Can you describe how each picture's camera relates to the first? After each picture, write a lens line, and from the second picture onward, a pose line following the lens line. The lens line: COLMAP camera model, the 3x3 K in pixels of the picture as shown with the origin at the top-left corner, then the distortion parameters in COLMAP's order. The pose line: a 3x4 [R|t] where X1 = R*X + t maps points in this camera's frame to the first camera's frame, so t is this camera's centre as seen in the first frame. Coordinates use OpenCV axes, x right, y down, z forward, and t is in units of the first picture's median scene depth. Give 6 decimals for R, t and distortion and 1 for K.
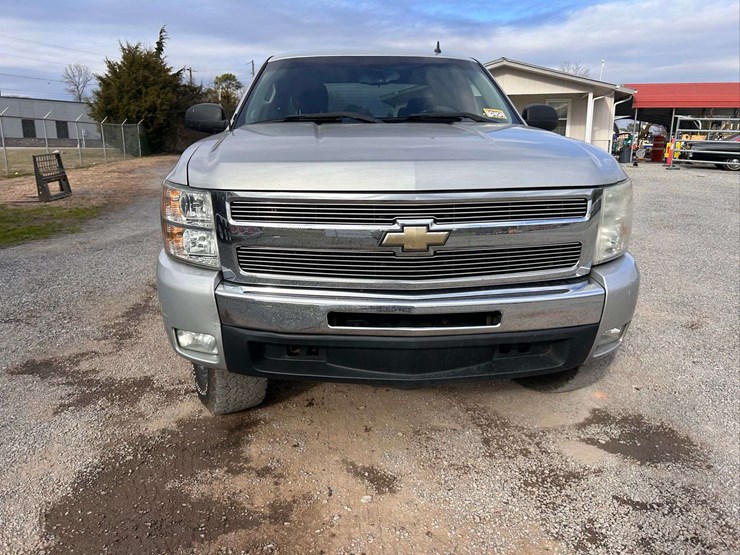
lens RADIAL K [[557.8, 0, 371.7], [0, 557.8, 274.5], [0, 0, 1]] dist [0.053789, -0.059547]
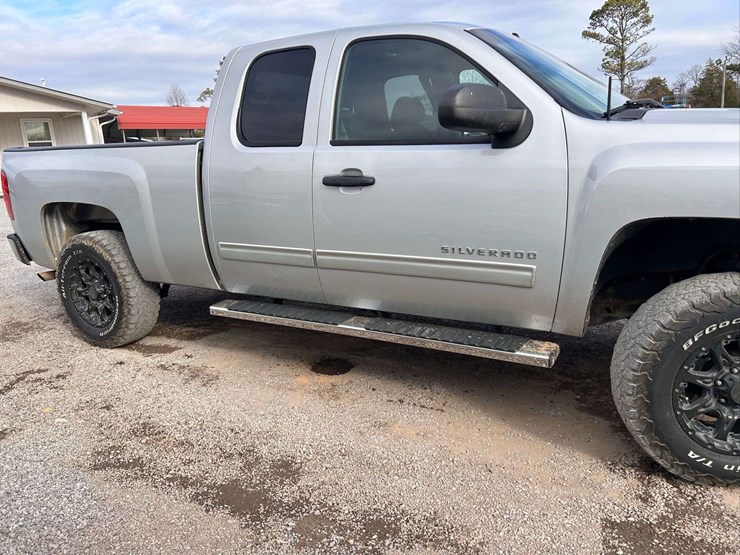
lens RADIAL K [[556.2, 0, 372.6], [0, 556.2, 274.7], [0, 0, 1]] dist [0.061852, -0.075828]
pose [[0.553166, -0.214337, 0.805026, -1.367304], [0.247261, 0.965032, 0.087036, -0.271441], [-0.795531, 0.150906, 0.586820, 1.136767]]
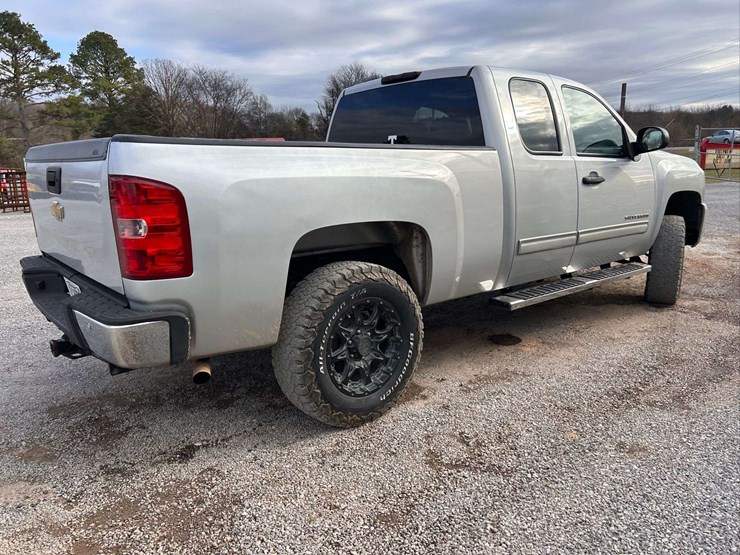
lens RADIAL K [[557.8, 0, 371.7], [0, 557.8, 274.5], [0, 0, 1]] dist [0.053789, -0.059547]
pose [[-0.595718, -0.148464, 0.789353, -1.420527], [0.209215, 0.920160, 0.330960, -0.816339], [-0.775467, 0.362304, -0.517095, 3.344193]]
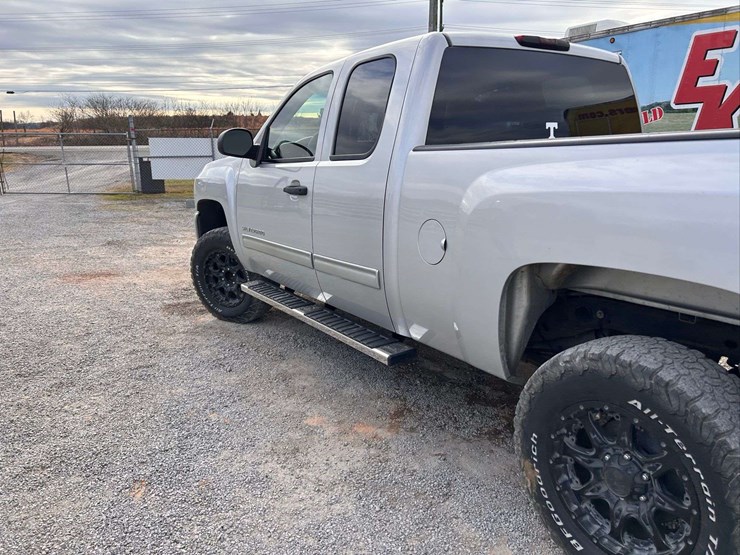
lens RADIAL K [[555.8, 0, 379.3], [0, 555.8, 275.4], [0, 0, 1]] dist [0.051269, -0.050244]
pose [[-0.863696, 0.129596, -0.487067, 0.943342], [-0.100449, 0.902730, 0.418316, -0.802006], [0.493902, 0.410223, -0.766667, 3.148321]]
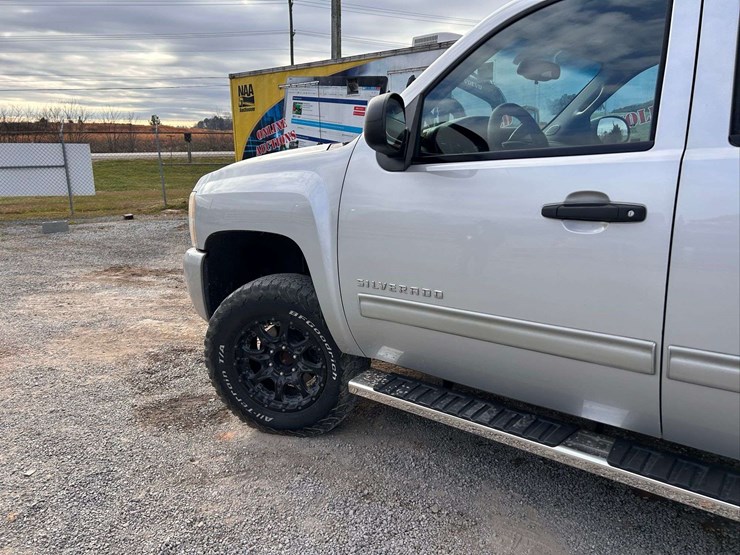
lens RADIAL K [[555.5, 0, 378.6], [0, 555.5, 285.6], [0, 0, 1]] dist [0.025818, -0.002845]
pose [[-0.694475, 0.181184, -0.696331, 1.081826], [-0.147642, 0.911298, 0.384367, -0.528438], [0.704207, 0.369741, -0.606123, 2.139532]]
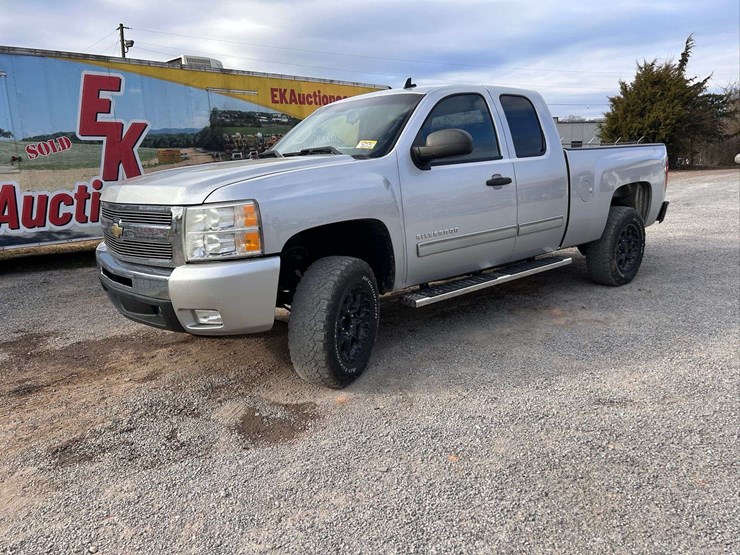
lens RADIAL K [[554.0, 0, 370.6], [0, 554.0, 284.9], [0, 0, 1]] dist [0.050703, -0.050771]
pose [[0.599518, 0.147685, -0.786617, 1.634090], [-0.154446, 0.985703, 0.067352, -0.113928], [0.785318, 0.081111, 0.613756, 0.468736]]
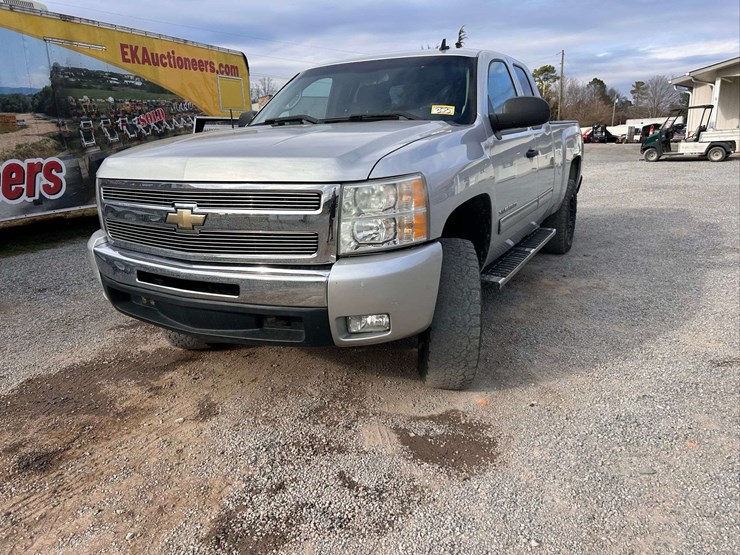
lens RADIAL K [[554.8, 0, 370.1], [0, 554.8, 278.0], [0, 0, 1]] dist [0.055847, -0.057395]
pose [[0.857306, 0.107343, -0.503492, 0.909456], [-0.098357, 0.994157, 0.044476, -0.024394], [0.505324, 0.011393, 0.862854, 0.098263]]
